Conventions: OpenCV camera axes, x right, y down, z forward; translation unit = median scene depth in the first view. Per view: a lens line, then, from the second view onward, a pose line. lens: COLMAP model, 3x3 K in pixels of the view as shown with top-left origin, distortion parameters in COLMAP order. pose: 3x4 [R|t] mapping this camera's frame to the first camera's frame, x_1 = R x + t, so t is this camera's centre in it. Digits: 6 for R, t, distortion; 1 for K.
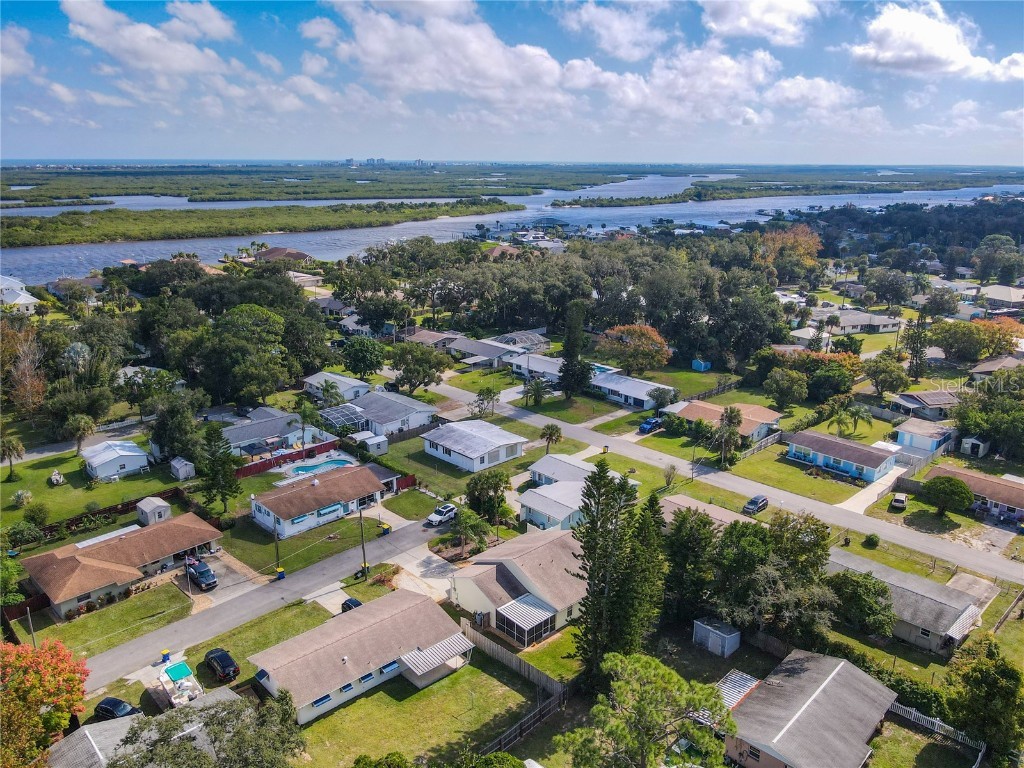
lens RADIAL K [[744.8, 0, 512.5], [0, 744.8, 469.3], [0, 0, 1]] dist [-0.001511, -0.001833]
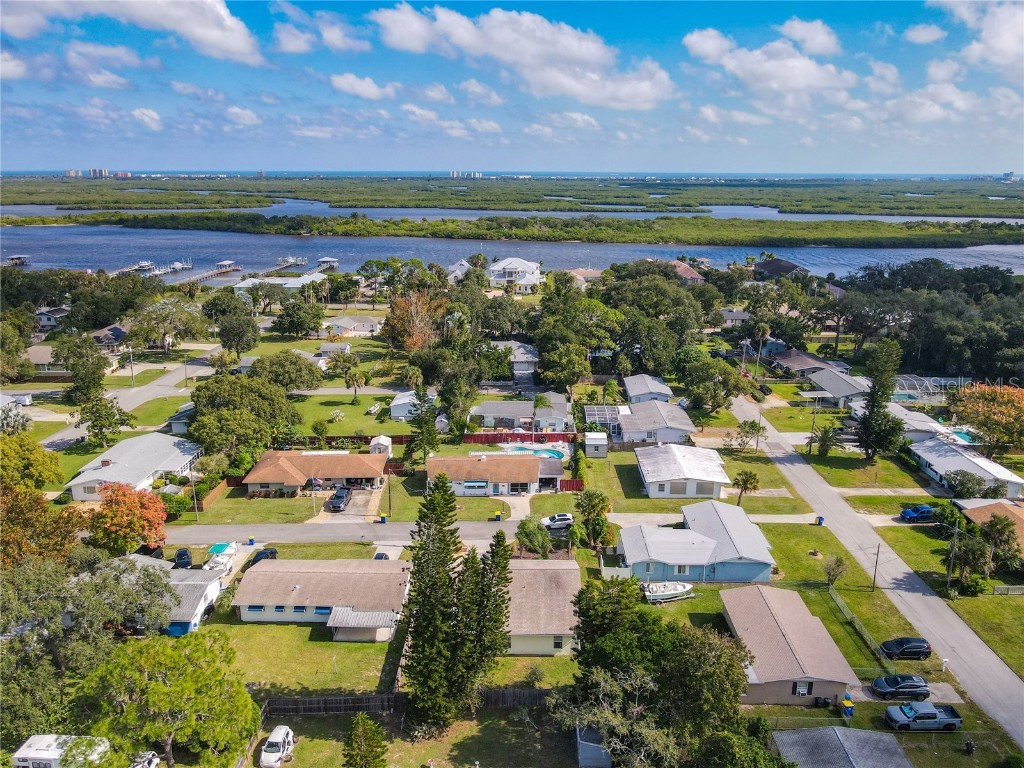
lens RADIAL K [[765.1, 0, 511.1], [0, 765.1, 427.8], [0, 0, 1]] dist [0.007044, -0.000673]
pose [[0.713326, 0.223954, -0.664086, 0.293406], [-0.272732, 0.961580, 0.031325, -0.041870], [0.645587, 0.158773, 0.747000, 0.120296]]
